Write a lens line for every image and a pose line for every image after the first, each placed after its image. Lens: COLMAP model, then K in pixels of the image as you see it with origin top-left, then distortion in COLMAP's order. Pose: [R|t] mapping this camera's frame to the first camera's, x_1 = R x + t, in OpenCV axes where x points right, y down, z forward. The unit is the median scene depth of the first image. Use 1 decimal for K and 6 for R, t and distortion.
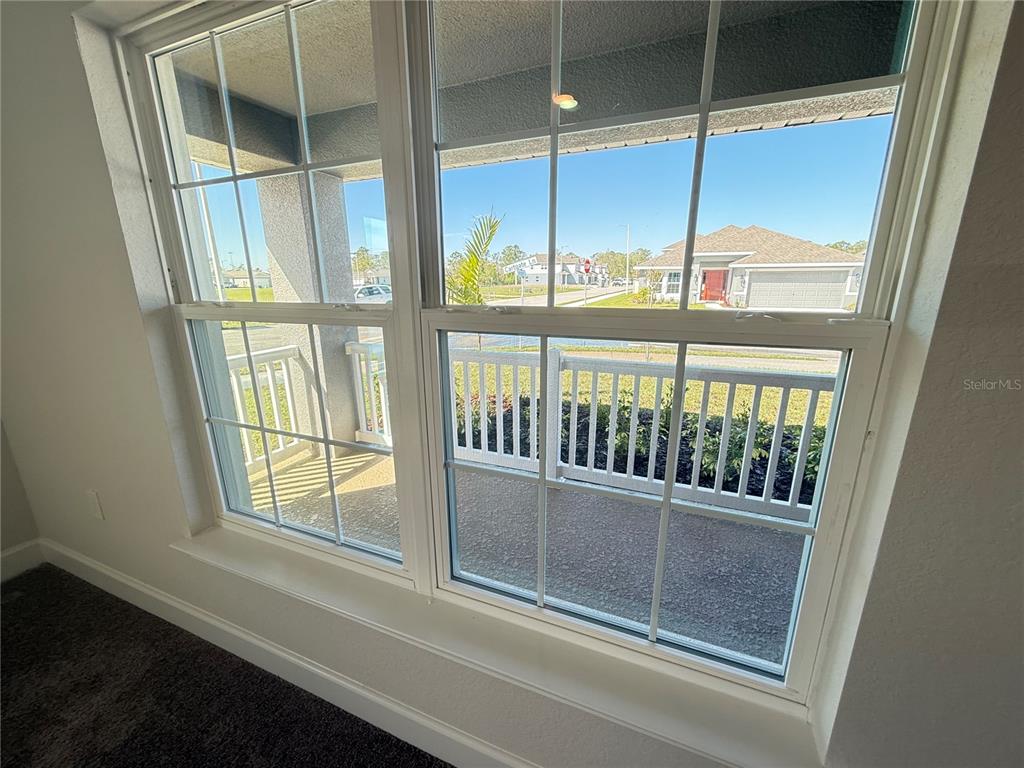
lens RADIAL K [[406.6, 0, 509.8], [0, 406.6, 384.7], [0, 0, 1]] dist [0.002828, 0.000472]
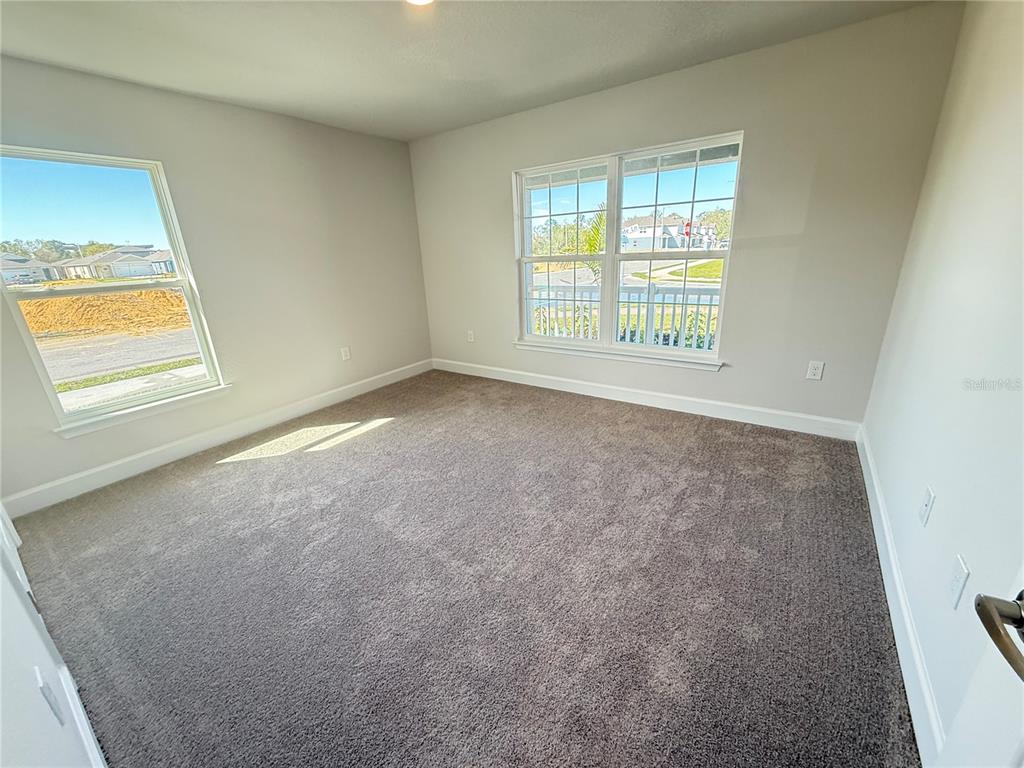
lens RADIAL K [[406.6, 0, 509.7], [0, 406.6, 383.4], [0, 0, 1]] dist [0.002828, 0.000472]
pose [[0.975854, 0.036172, -0.215406, -0.114128], [-0.020846, 0.997114, 0.073004, 0.258965], [0.217425, -0.066751, 0.973792, -1.028495]]
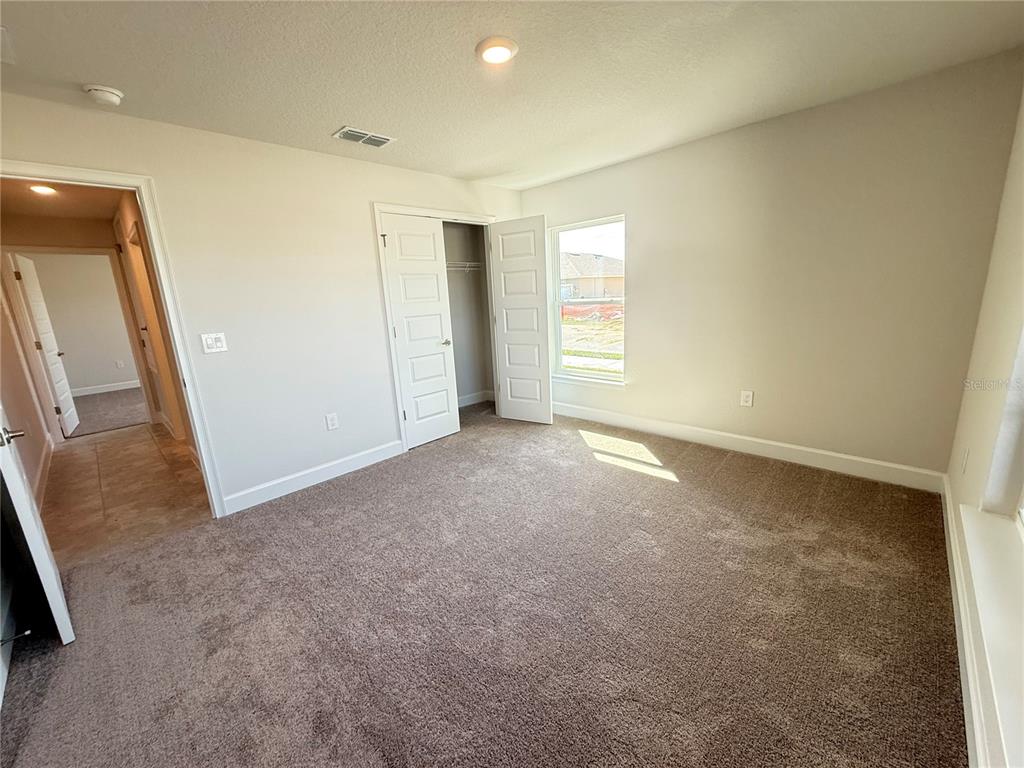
lens RADIAL K [[406.6, 0, 514.0], [0, 406.6, 381.2], [0, 0, 1]] dist [0.002828, 0.000472]
pose [[-0.359131, 0.225476, -0.905641, 0.321133], [-0.183412, 0.934404, 0.305368, -0.029293], [0.915087, 0.275773, -0.294218, 0.049213]]
